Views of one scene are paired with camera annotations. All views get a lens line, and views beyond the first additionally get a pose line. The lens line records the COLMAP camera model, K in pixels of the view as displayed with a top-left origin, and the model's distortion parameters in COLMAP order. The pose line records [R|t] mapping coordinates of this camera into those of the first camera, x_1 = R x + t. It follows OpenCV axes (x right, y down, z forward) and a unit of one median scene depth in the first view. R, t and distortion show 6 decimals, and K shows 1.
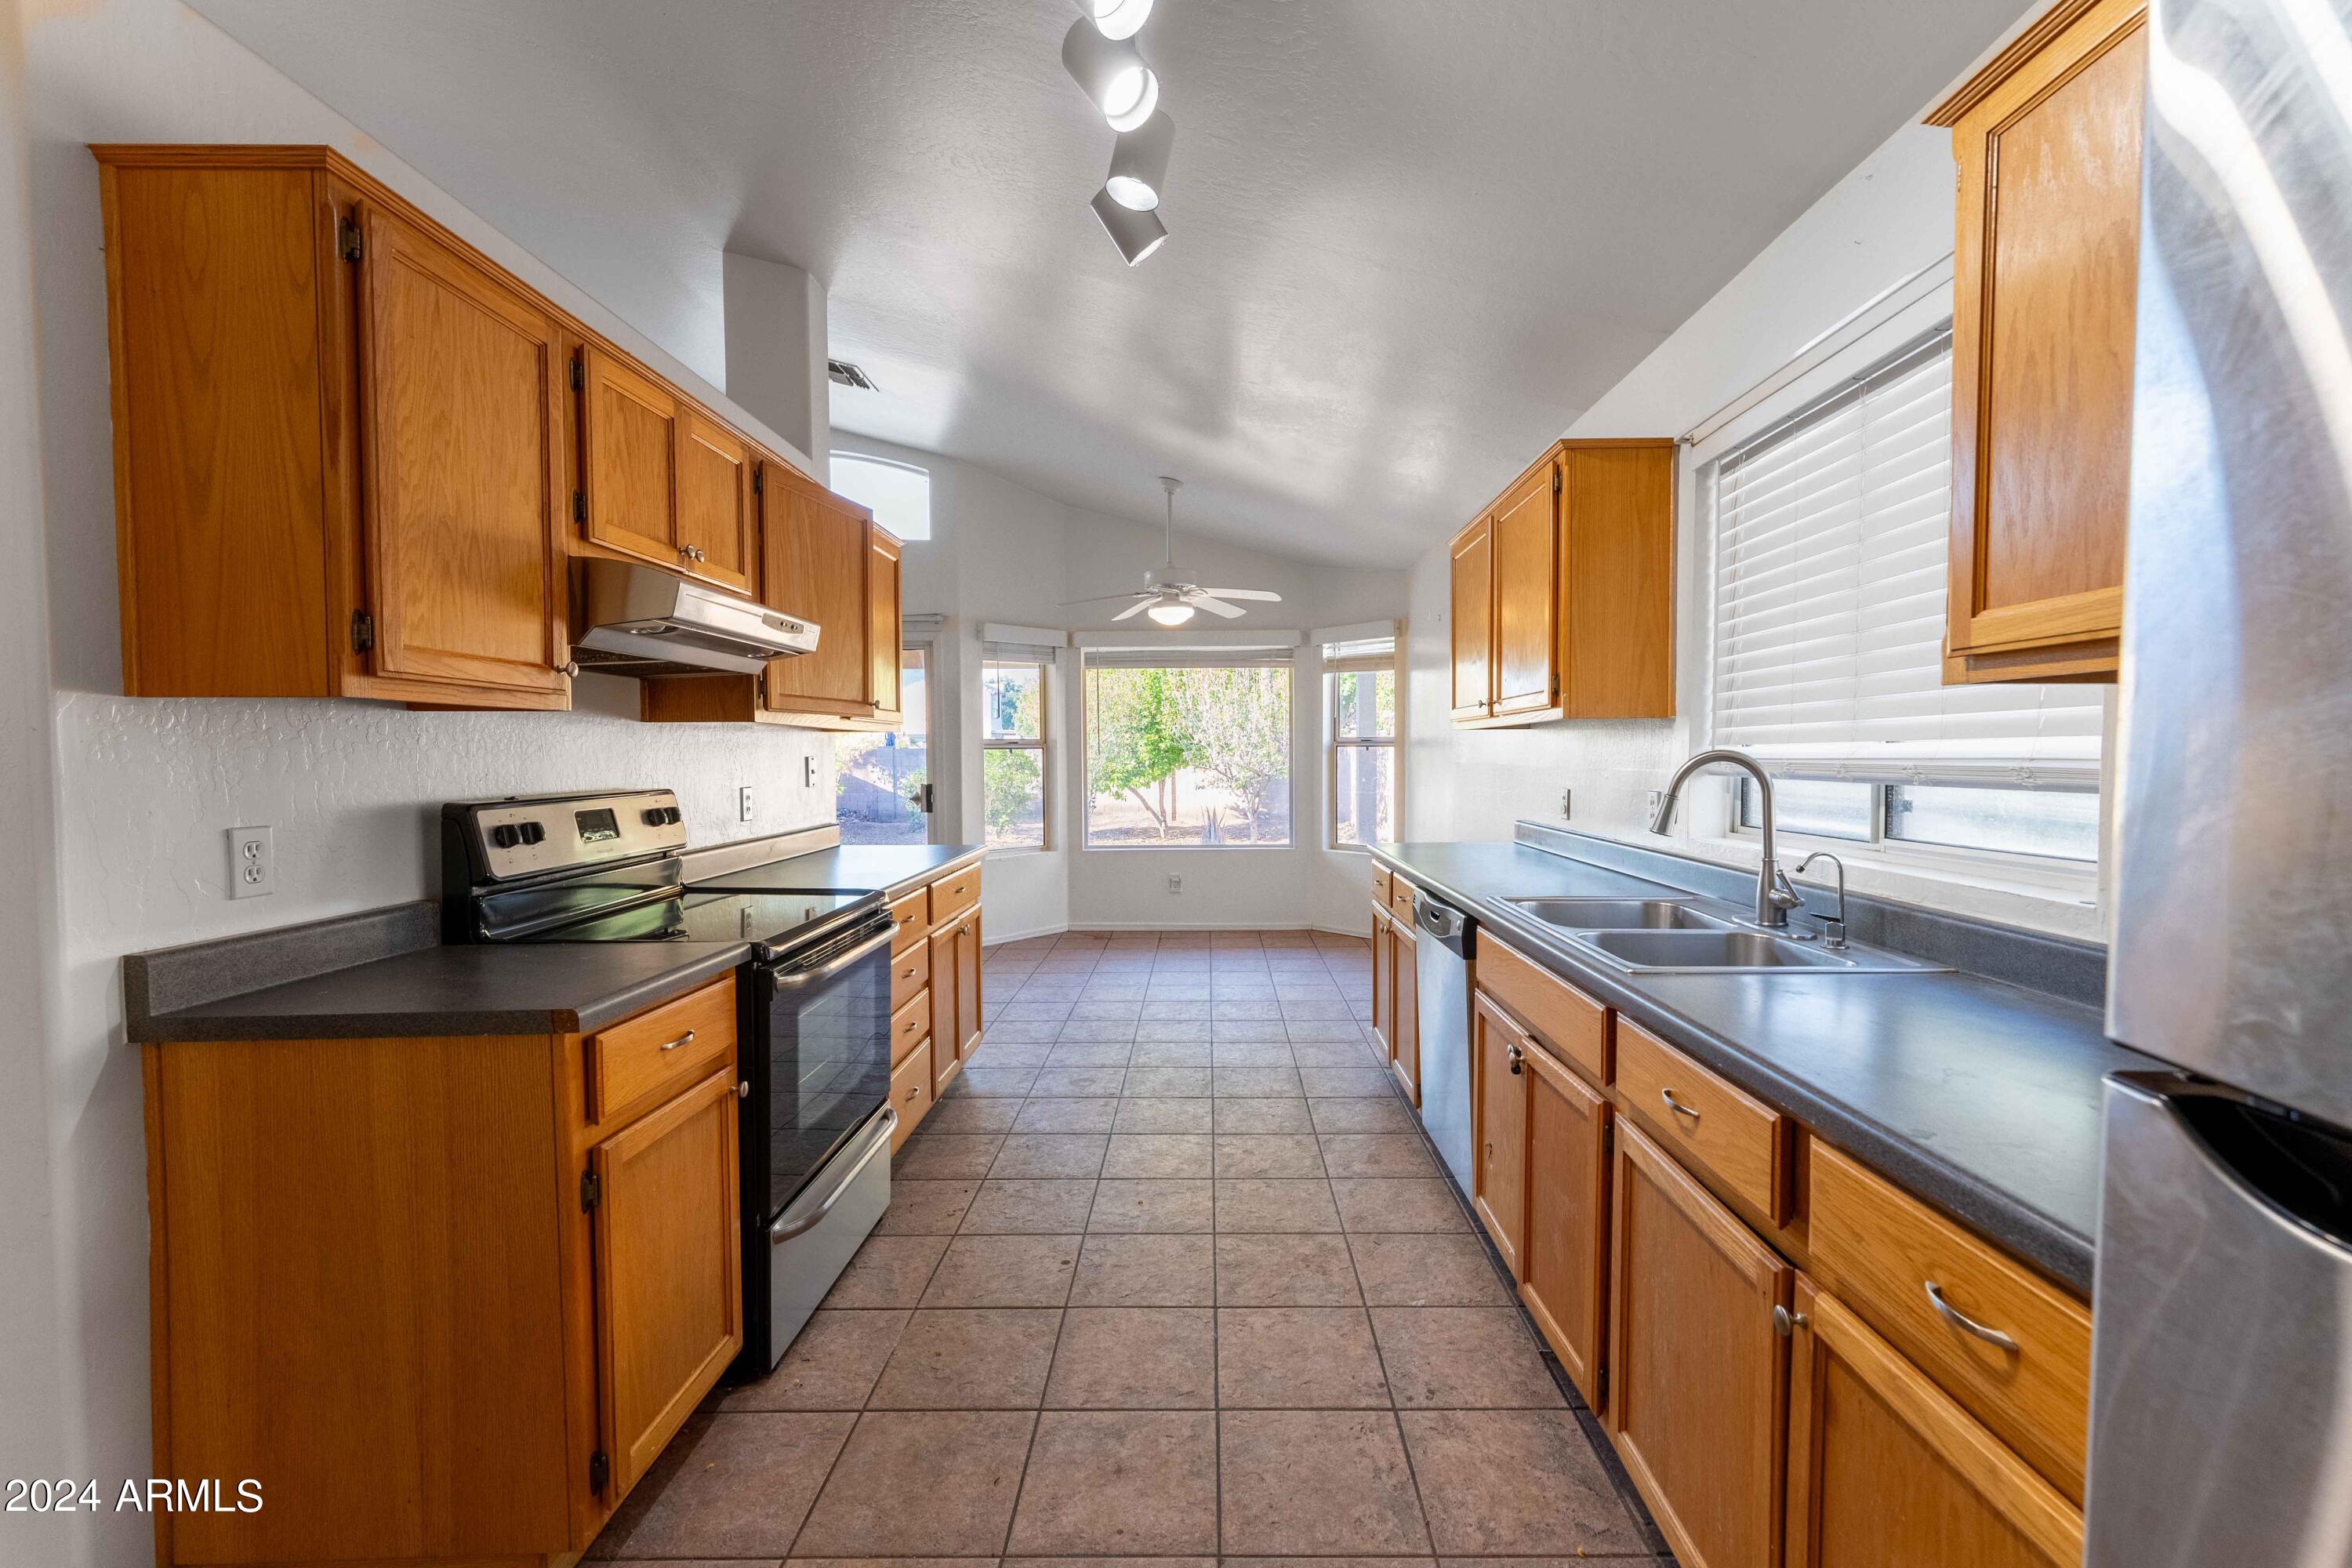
lens RADIAL K [[946.0, 0, 1184.3], [0, 946.0, 788.0], [0, 0, 1]] dist [-0.000159, -0.000570]
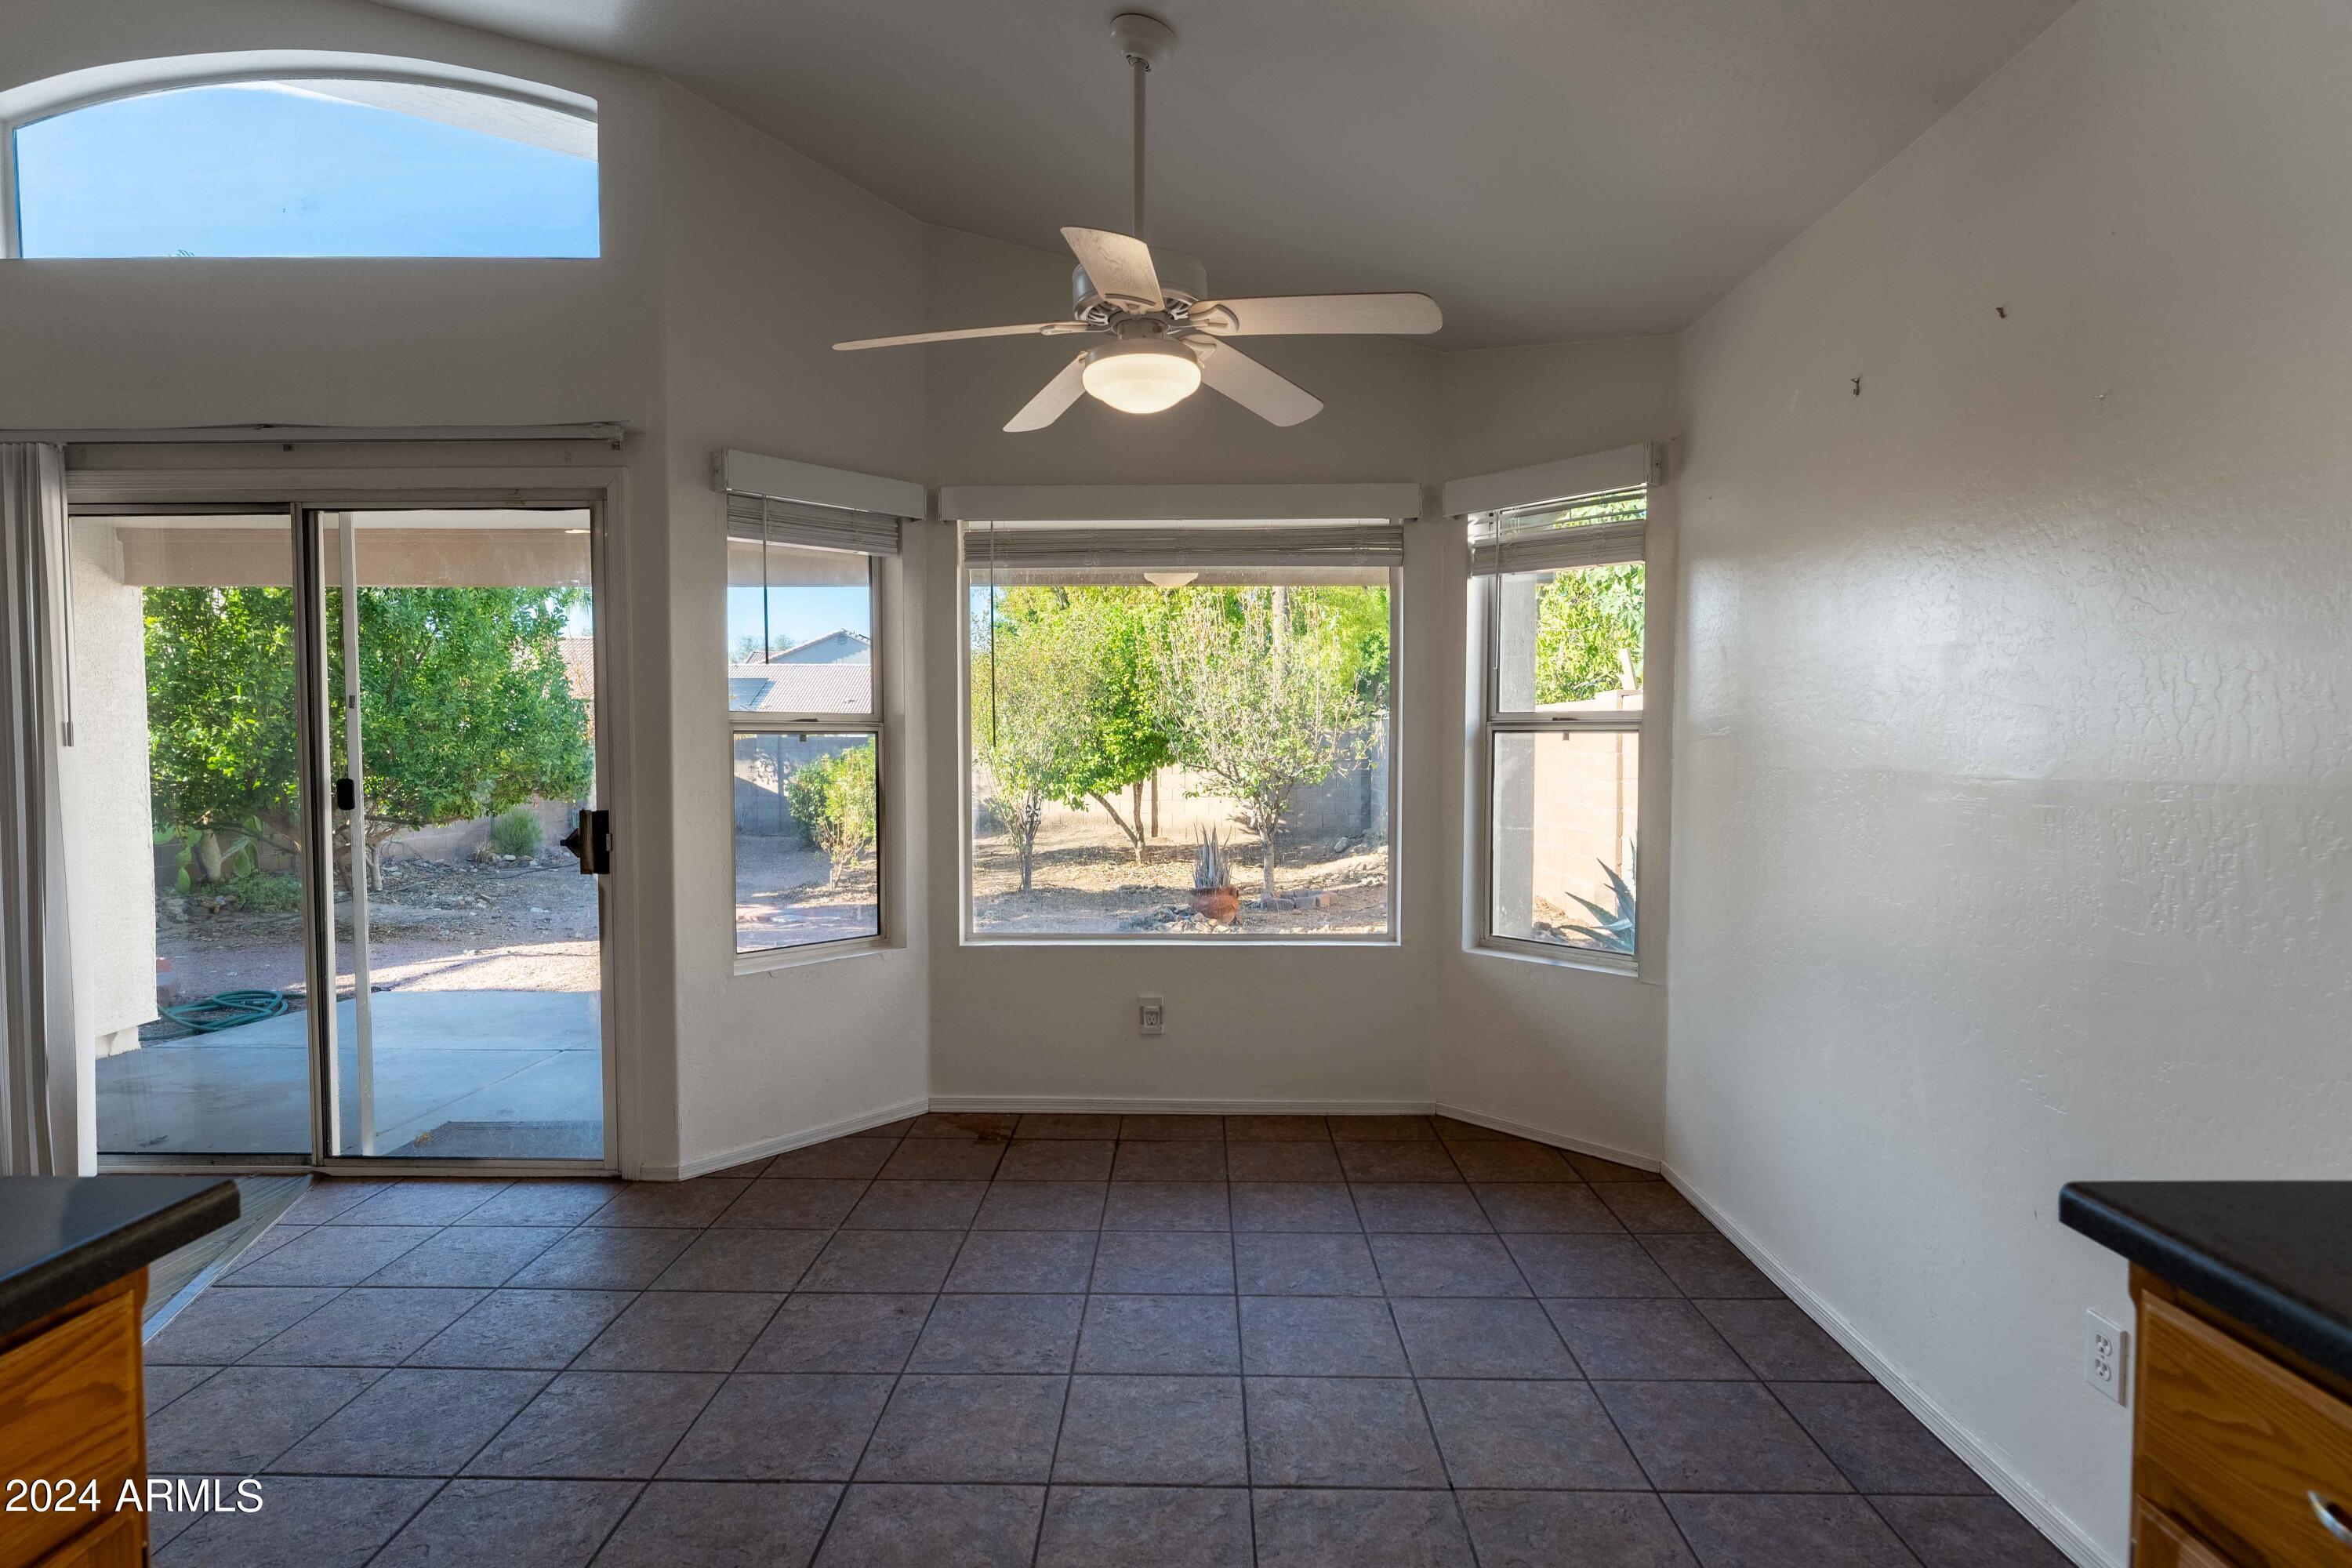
lens RADIAL K [[1143.3, 0, 1176.0], [0, 1143.3, 784.0], [0, 0, 1]] dist [-0.003440, -0.000736]
pose [[0.999965, 0.005441, 0.006410, -0.001598], [-0.005422, 0.999981, -0.003020, -0.015267], [-0.006427, 0.002985, 0.999975, 0.427691]]
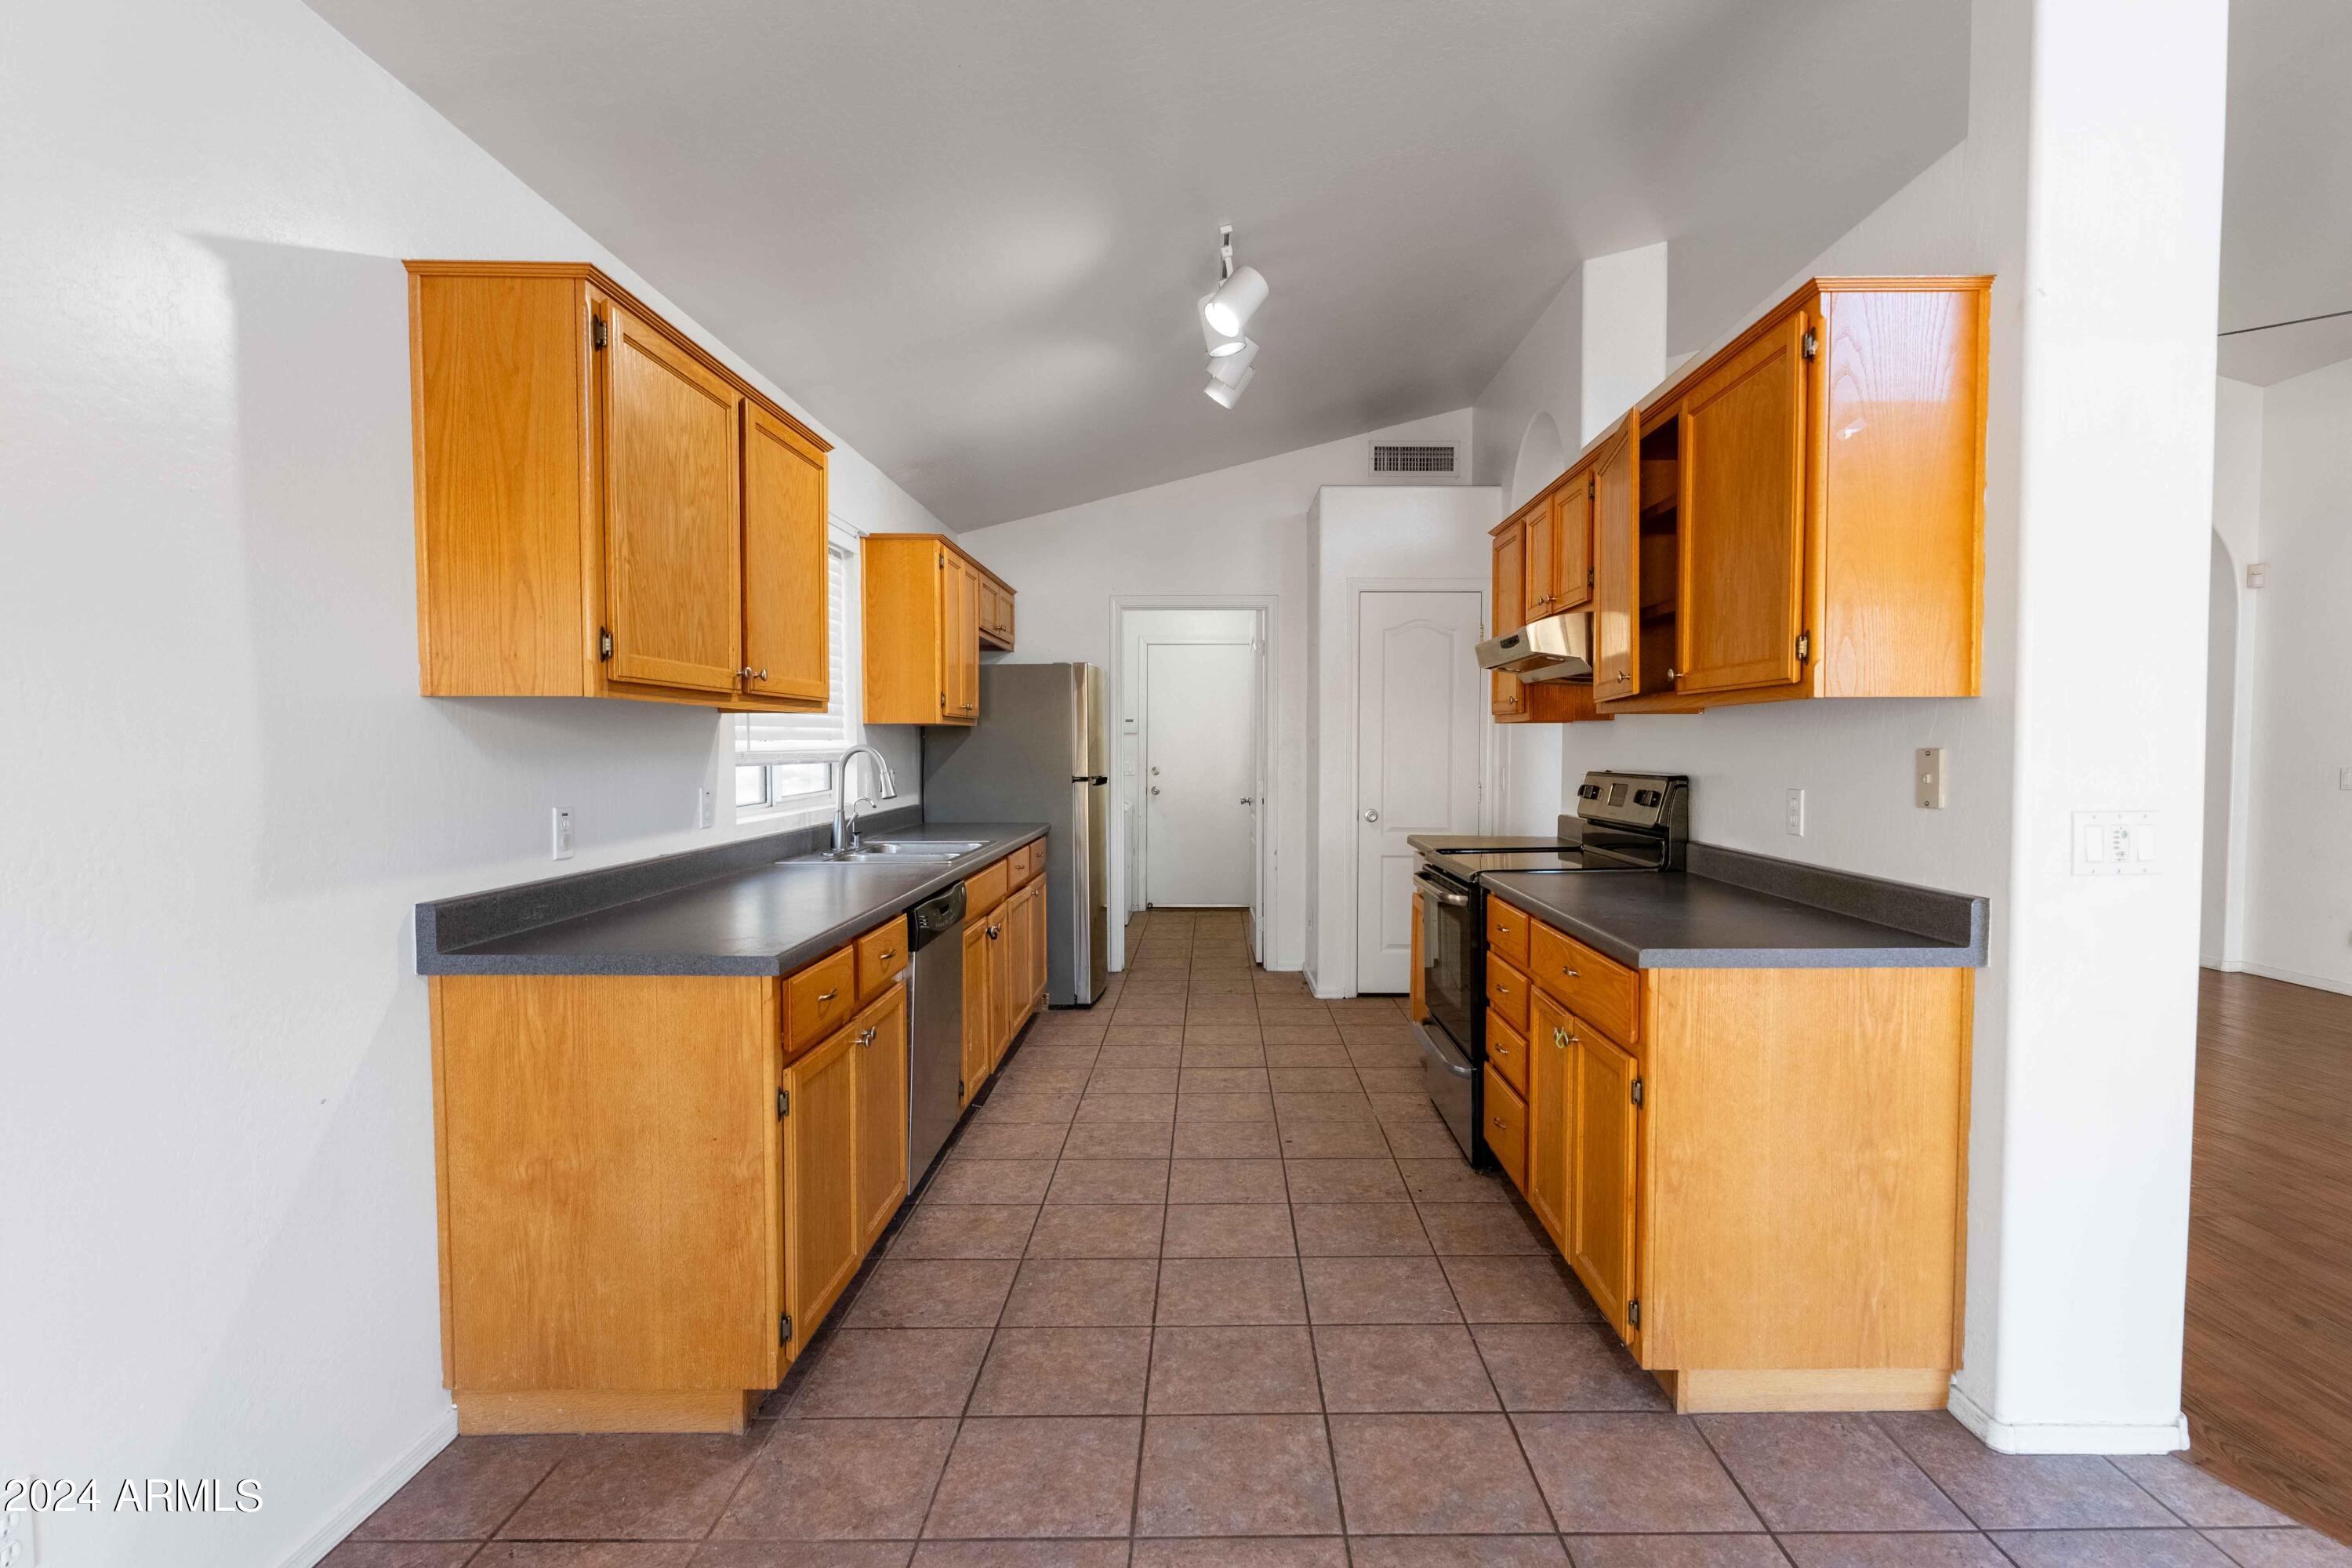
lens RADIAL K [[1143.3, 0, 1176.0], [0, 1143.3, 784.0], [0, 0, 1]] dist [-0.003440, -0.000736]
pose [[-0.999956, 0.005036, 0.007876, 0.004525], [0.005569, 0.997587, 0.069199, -0.031977], [-0.007508, 0.069240, -0.997572, 0.889715]]
